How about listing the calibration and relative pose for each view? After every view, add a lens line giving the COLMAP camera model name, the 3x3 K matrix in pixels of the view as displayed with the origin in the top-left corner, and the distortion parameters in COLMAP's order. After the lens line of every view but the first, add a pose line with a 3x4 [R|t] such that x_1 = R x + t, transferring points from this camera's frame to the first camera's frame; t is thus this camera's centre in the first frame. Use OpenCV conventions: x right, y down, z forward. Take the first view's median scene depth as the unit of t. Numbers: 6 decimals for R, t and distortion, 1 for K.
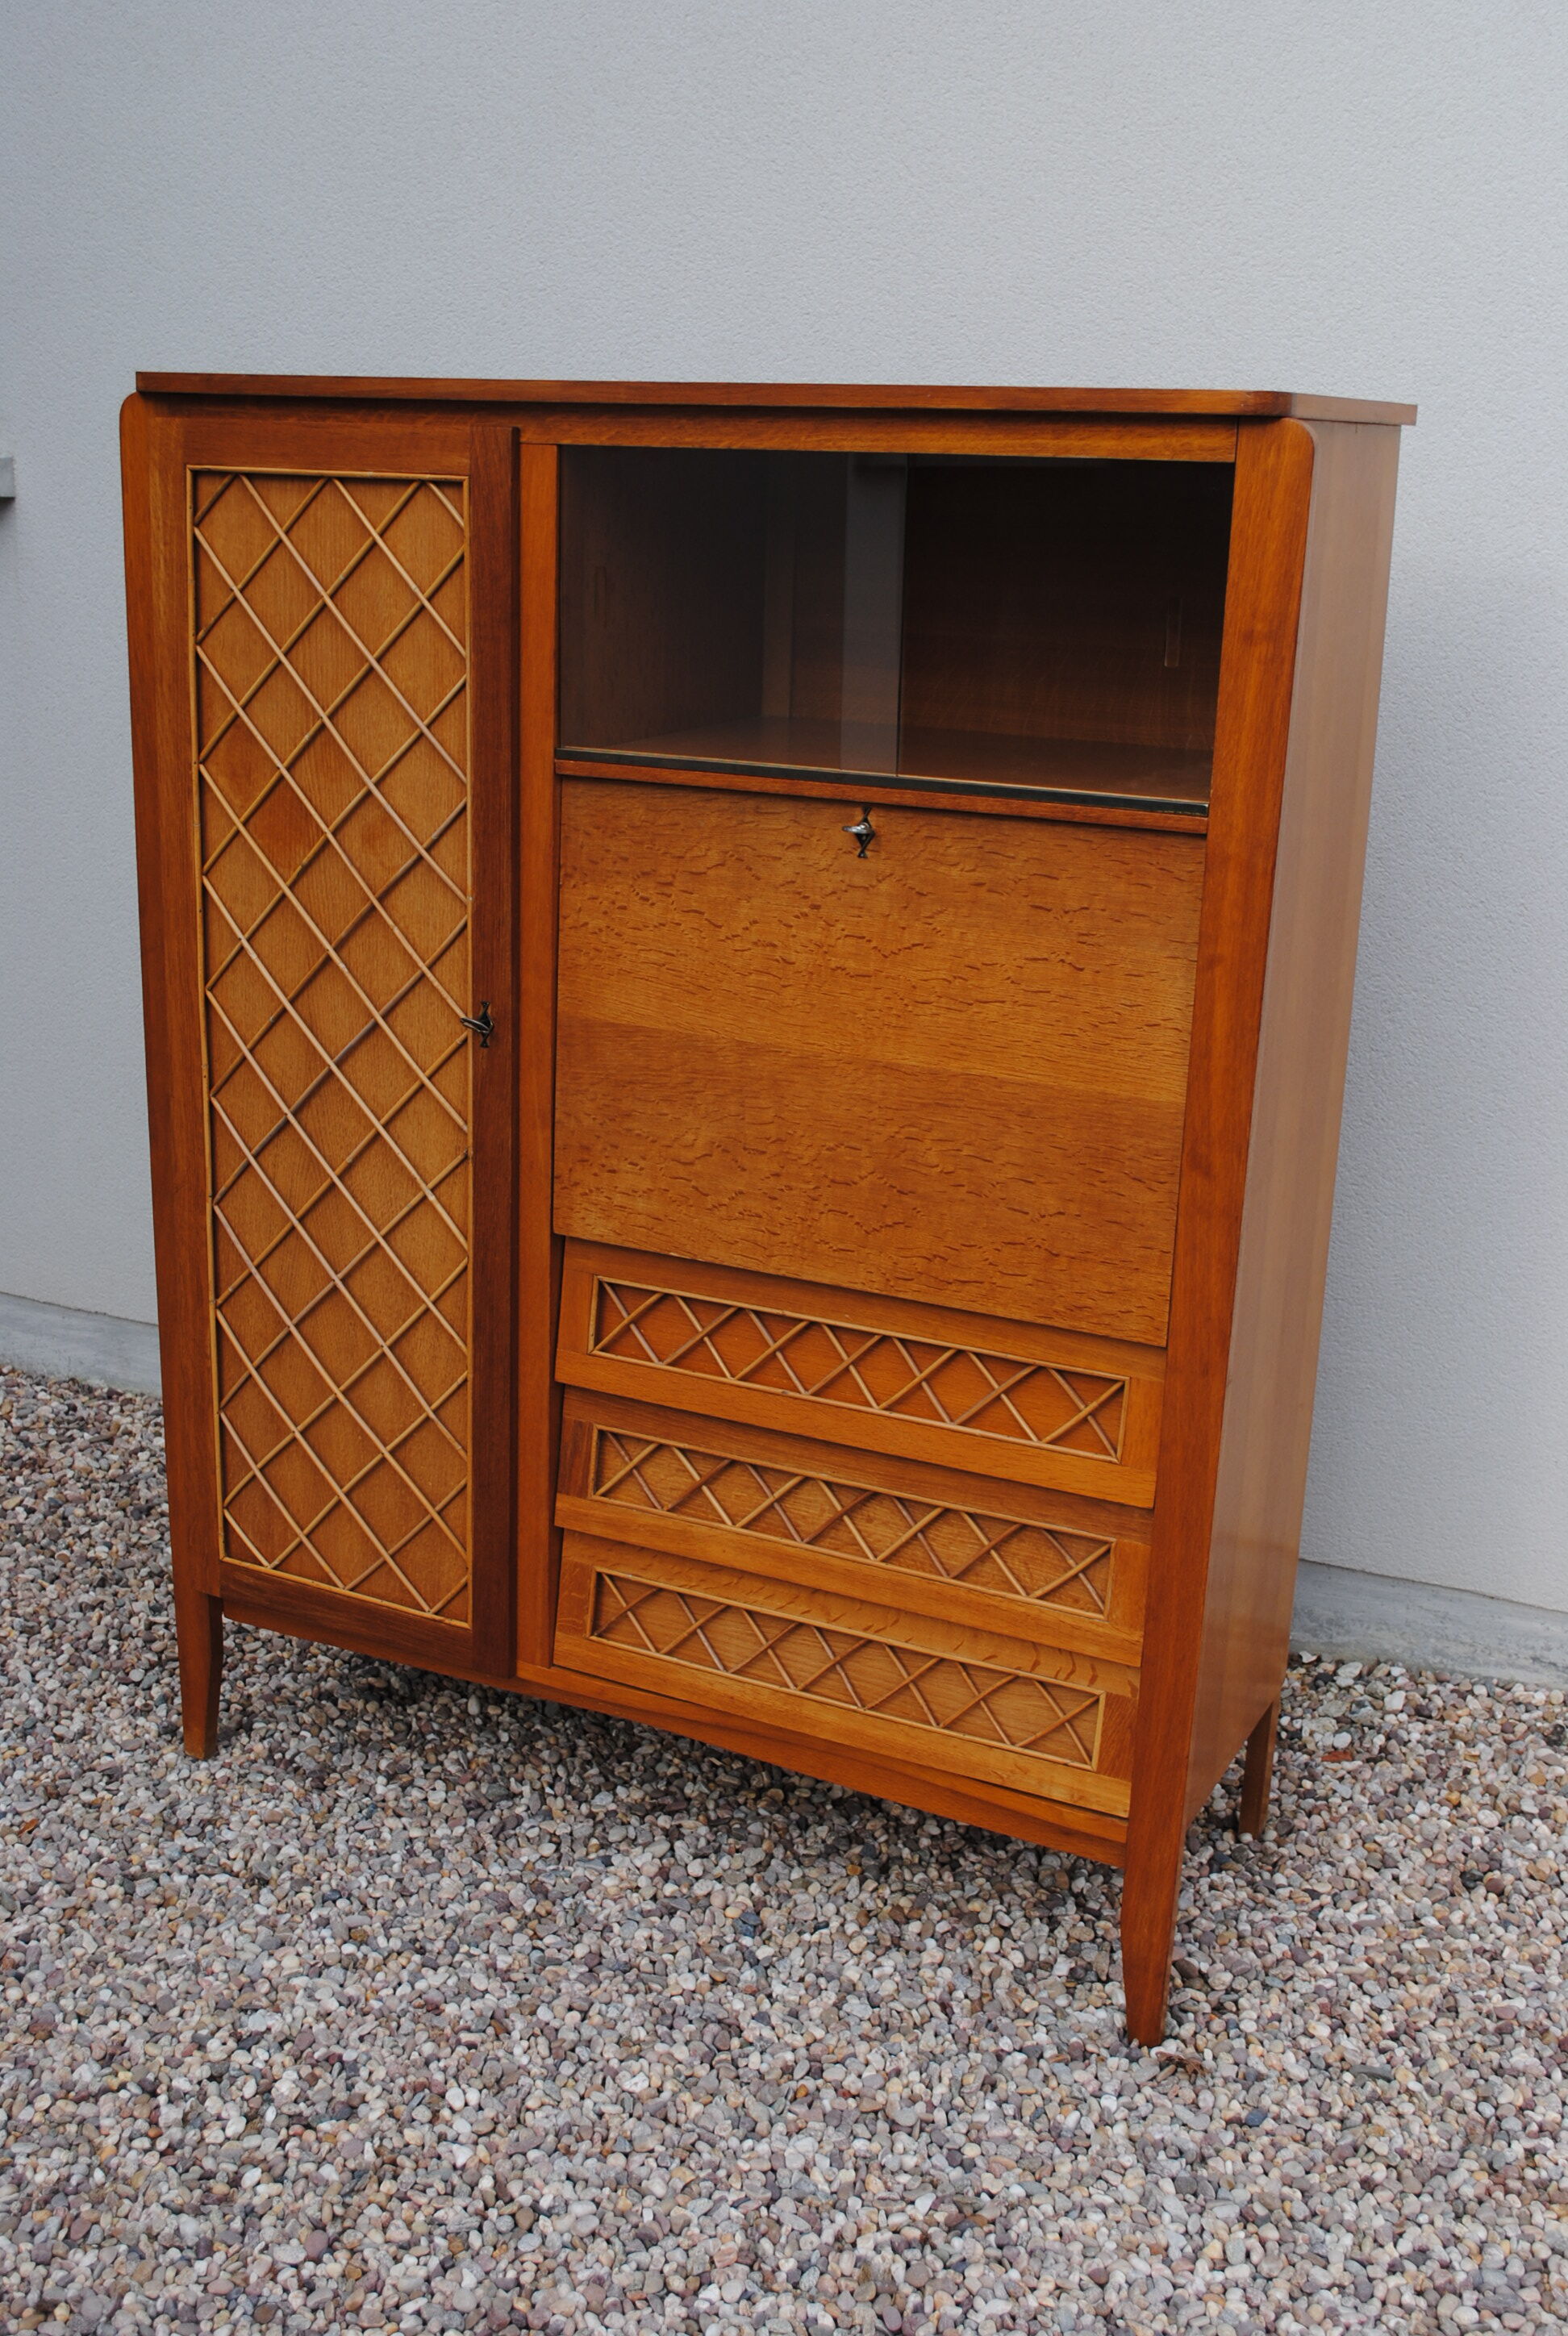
lens RADIAL K [[2524.8, 0, 755.3], [0, 2524.8, 1165.0], [0, 0, 1]] dist [-0.054026, 0.001450]
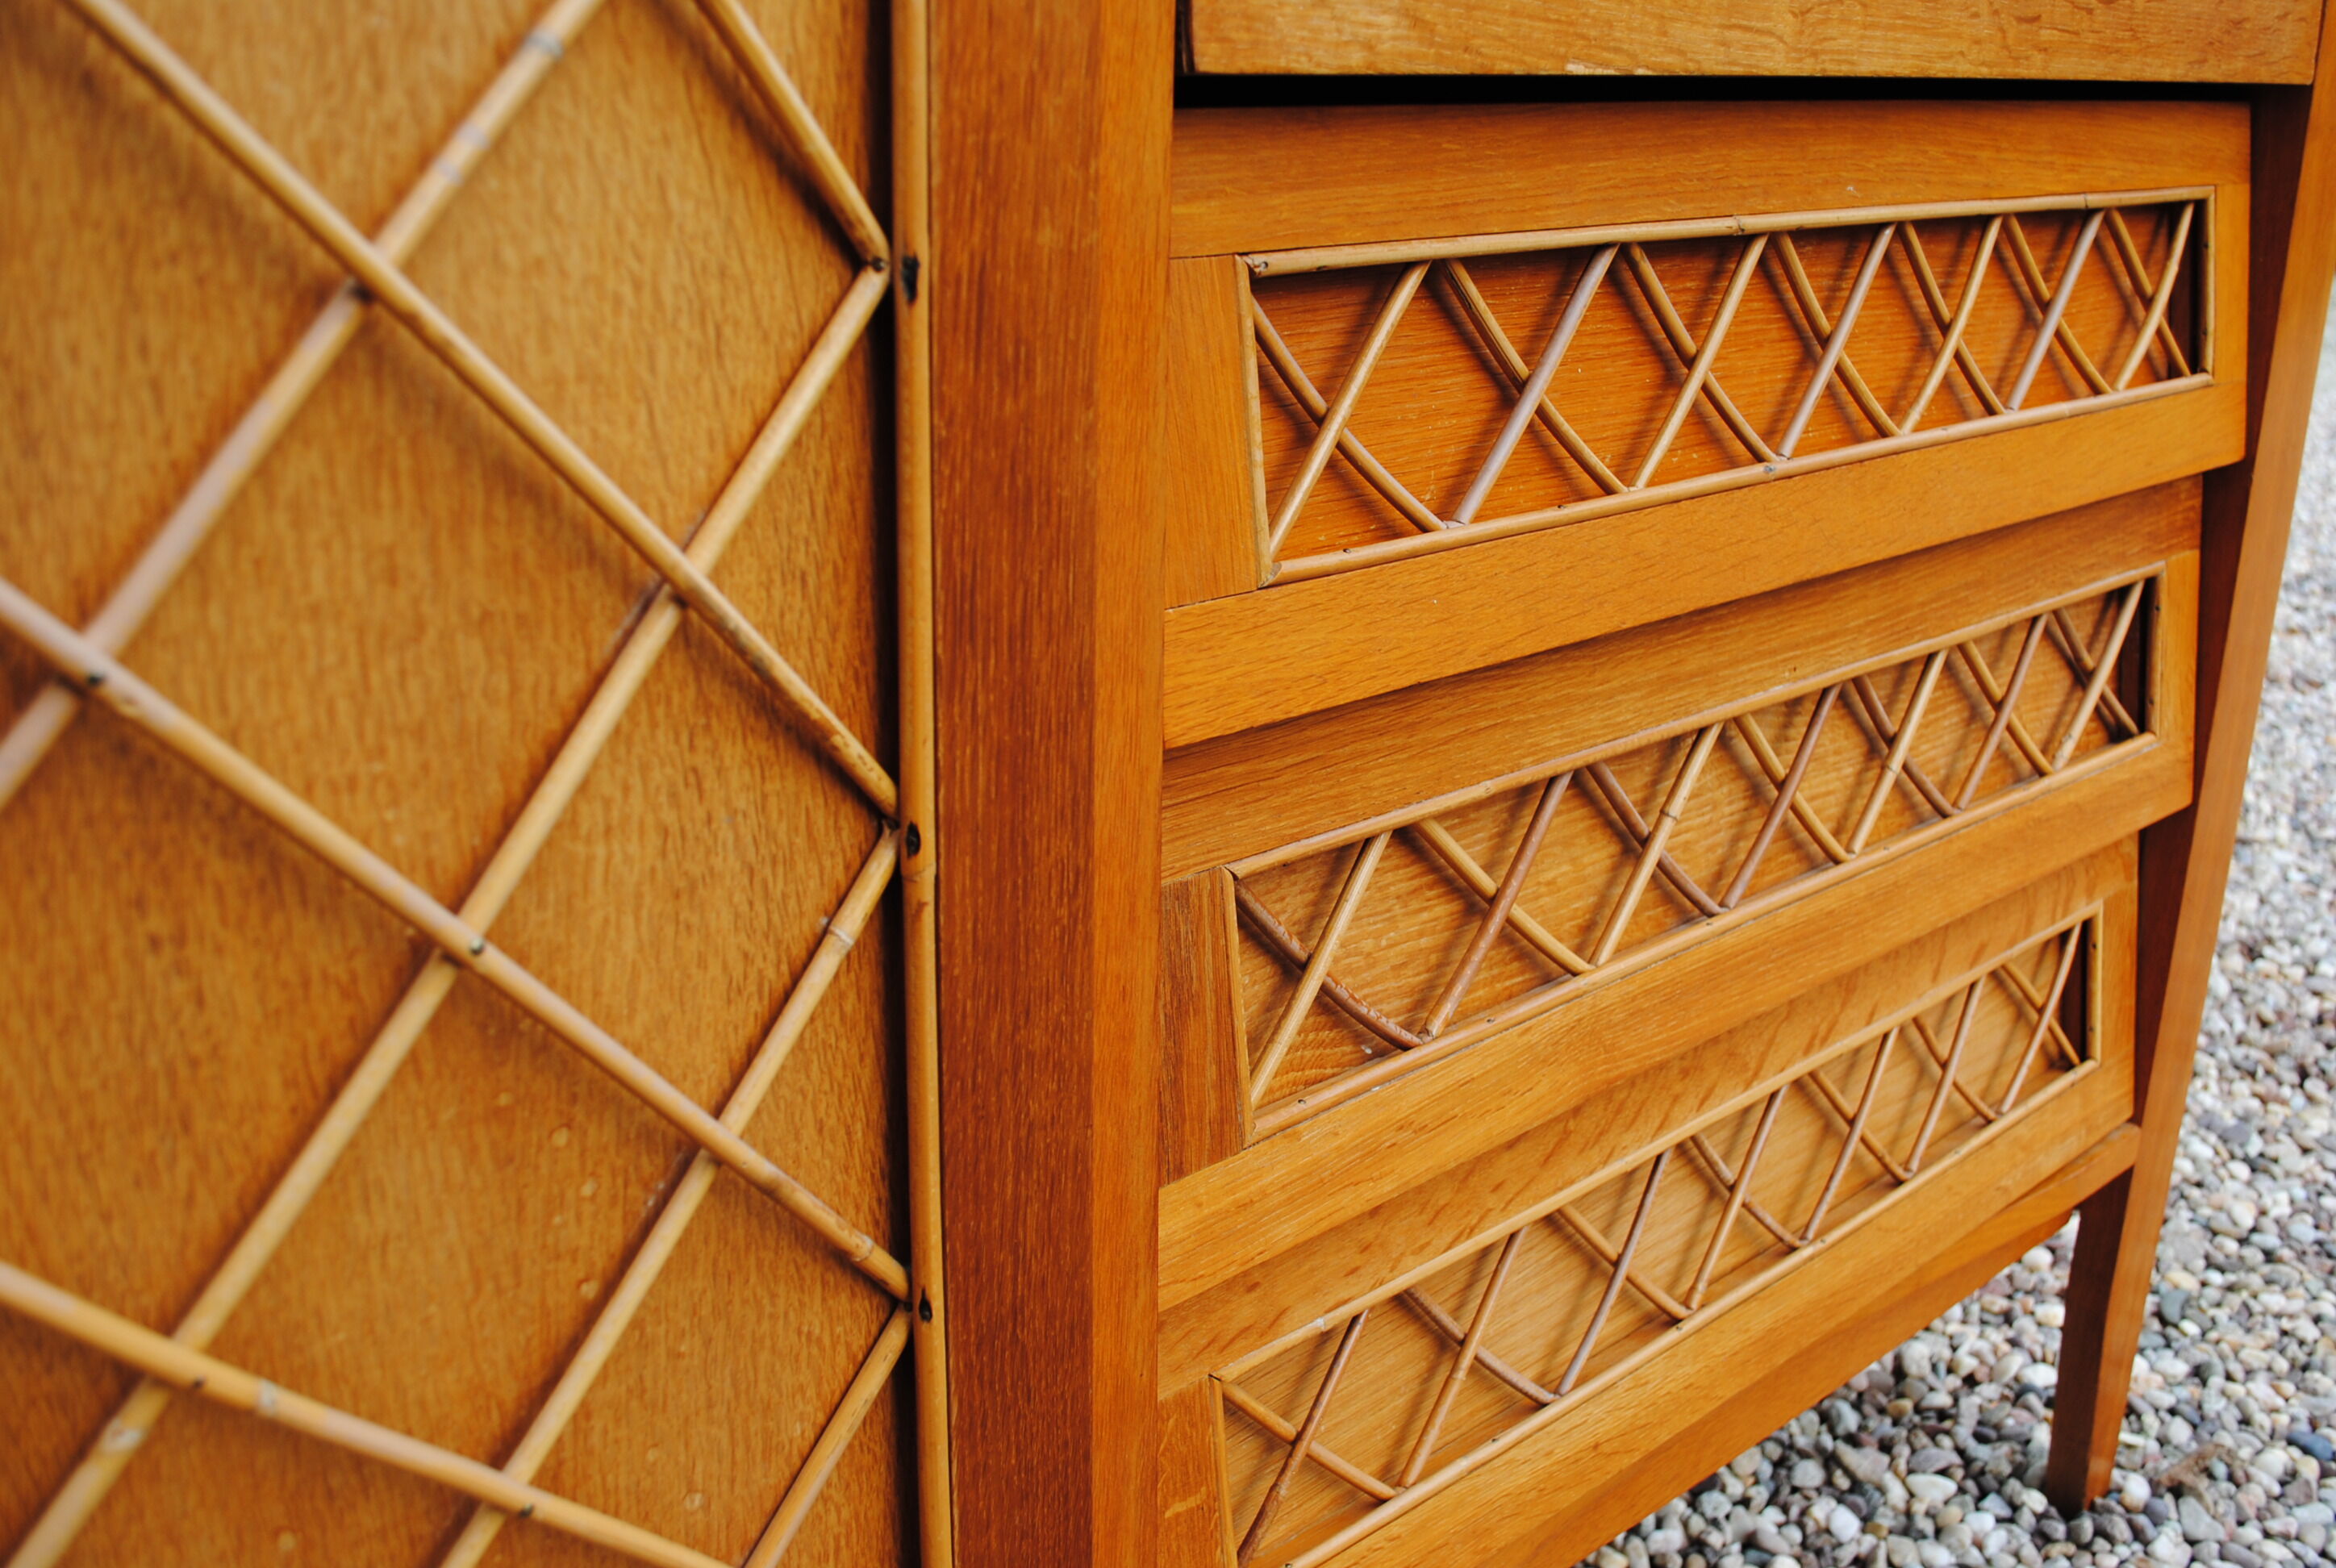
lens RADIAL K [[2228.3, 0, 1202.5], [0, 2228.3, 757.4], [0, 0, 1]] dist [-0.056124, 0.004154]
pose [[0.343466, -0.315288, 0.884661, -0.272356], [0.254652, 0.937942, 0.235409, 0.037332], [-0.903982, 0.144425, 0.402440, 0.926475]]
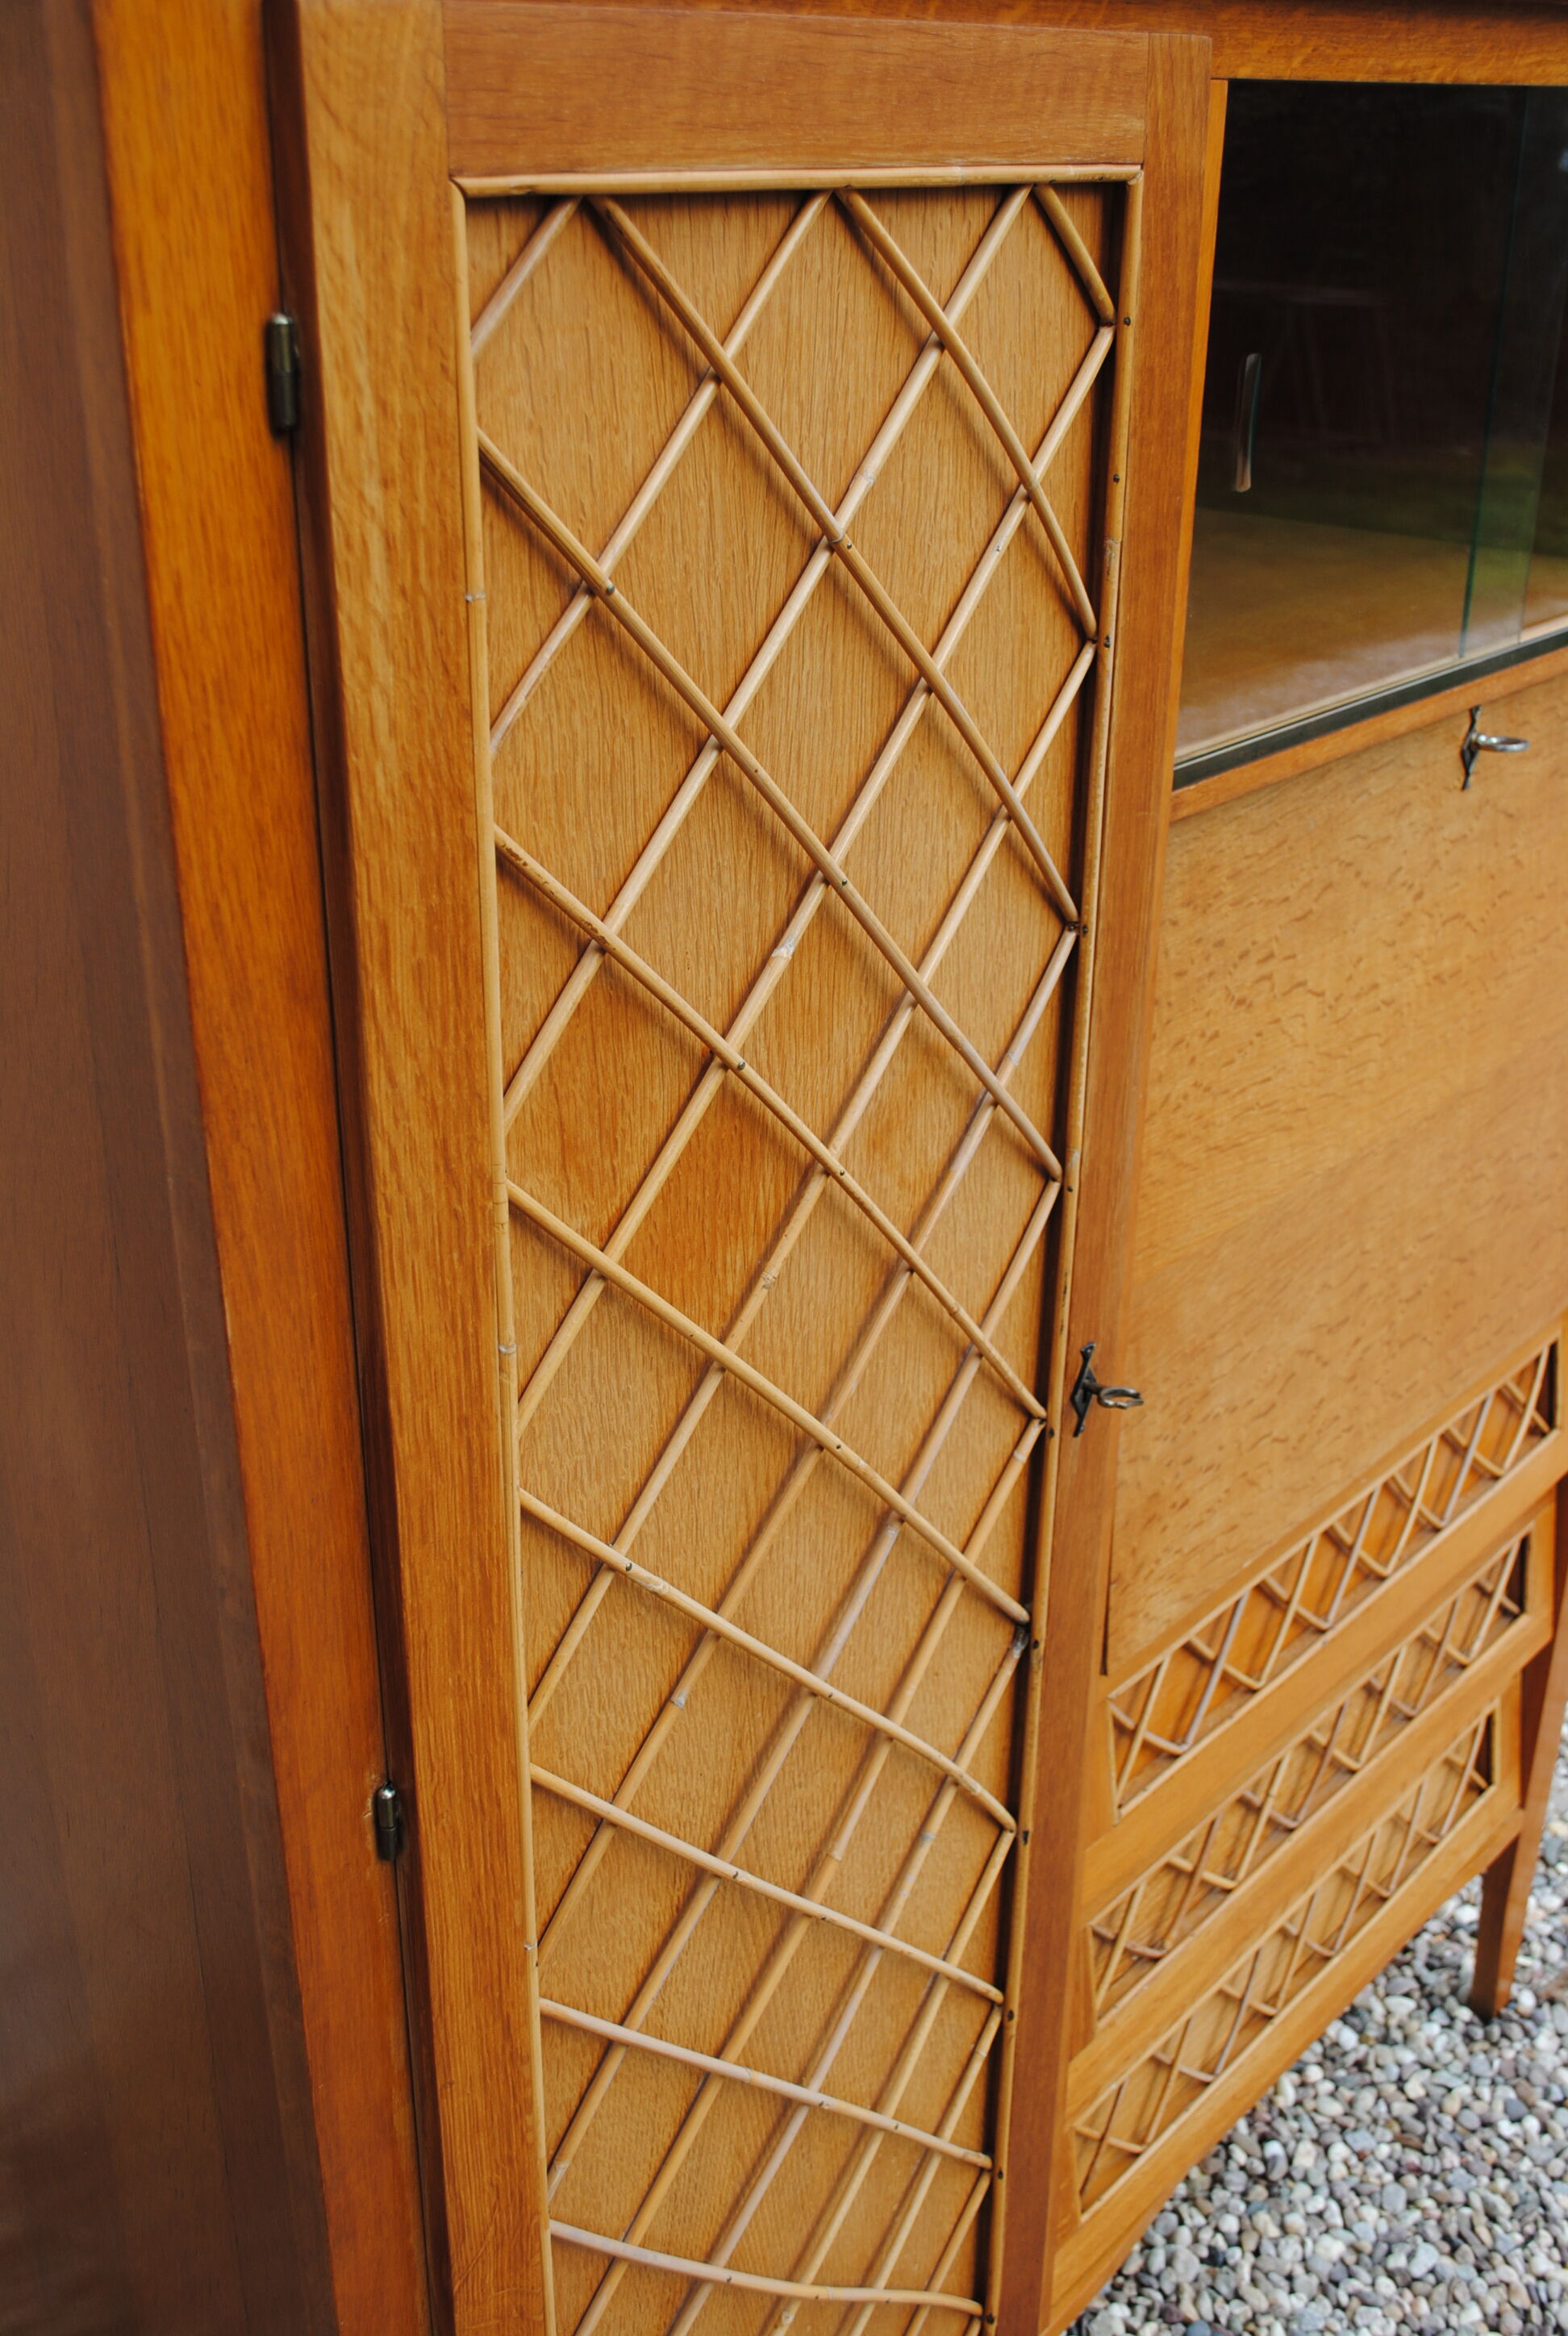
lens RADIAL K [[2363.1, 0, 757.9], [0, 2363.1, 1151.6], [0, 0, 1]] dist [-0.064795, 0.017821]
pose [[0.264739, -0.418774, 0.868644, -0.473687], [0.276733, 0.895888, 0.347568, -0.257993], [-0.923760, 0.148367, 0.353065, 0.876879]]
